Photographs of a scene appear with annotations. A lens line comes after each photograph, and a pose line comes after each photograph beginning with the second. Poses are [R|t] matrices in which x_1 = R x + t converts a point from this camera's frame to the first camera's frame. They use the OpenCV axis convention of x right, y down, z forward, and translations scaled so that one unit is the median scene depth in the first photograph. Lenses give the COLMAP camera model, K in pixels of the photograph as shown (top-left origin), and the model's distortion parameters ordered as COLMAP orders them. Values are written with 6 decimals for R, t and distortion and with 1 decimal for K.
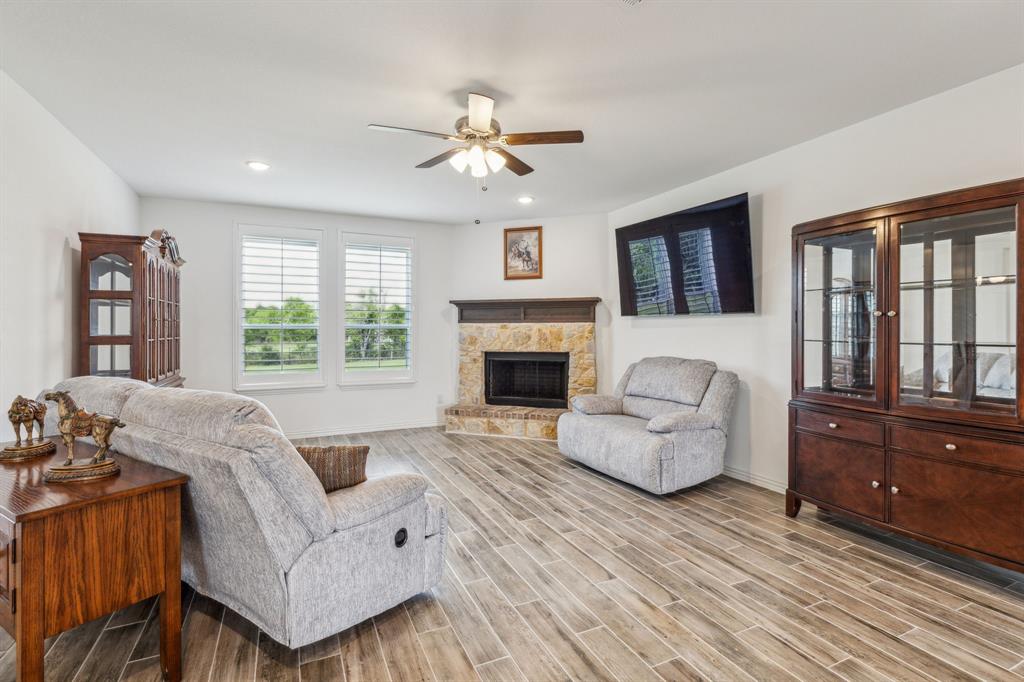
lens RADIAL K [[482.5, 0, 517.5], [0, 482.5, 325.4], [0, 0, 1]] dist [0.000366, -0.000249]
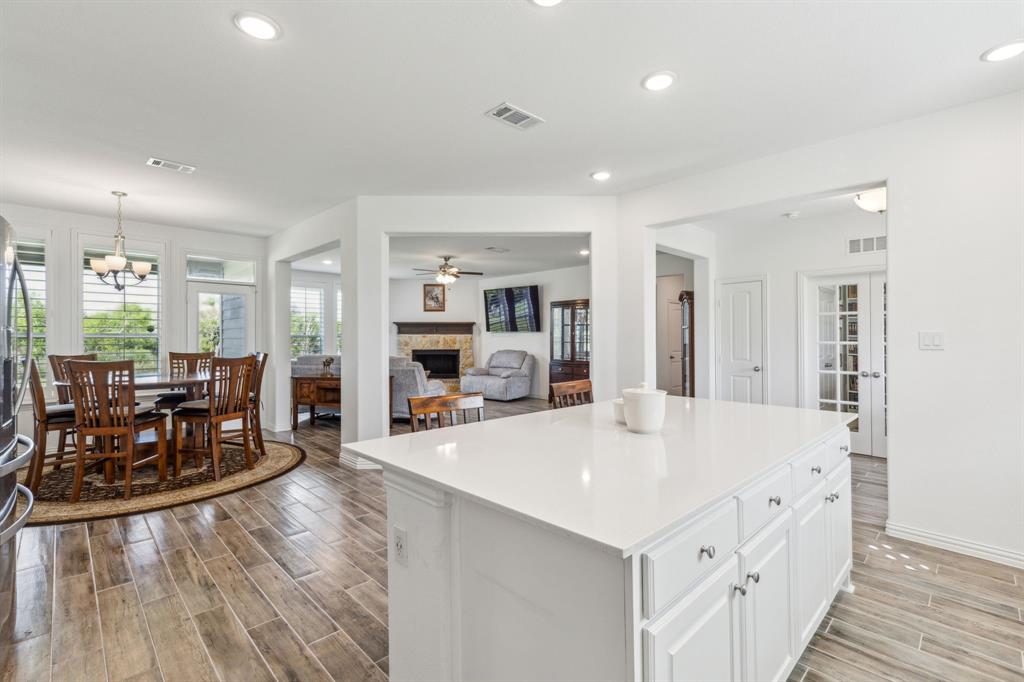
lens RADIAL K [[456.2, 0, 509.9], [0, 456.2, 332.6], [0, 0, 1]] dist [0.002071, -0.000983]
pose [[0.947659, 0.005366, 0.319238, -0.299147], [-0.004902, 0.999985, -0.002256, -0.010403], [-0.319246, 0.000573, 0.947672, -0.848890]]
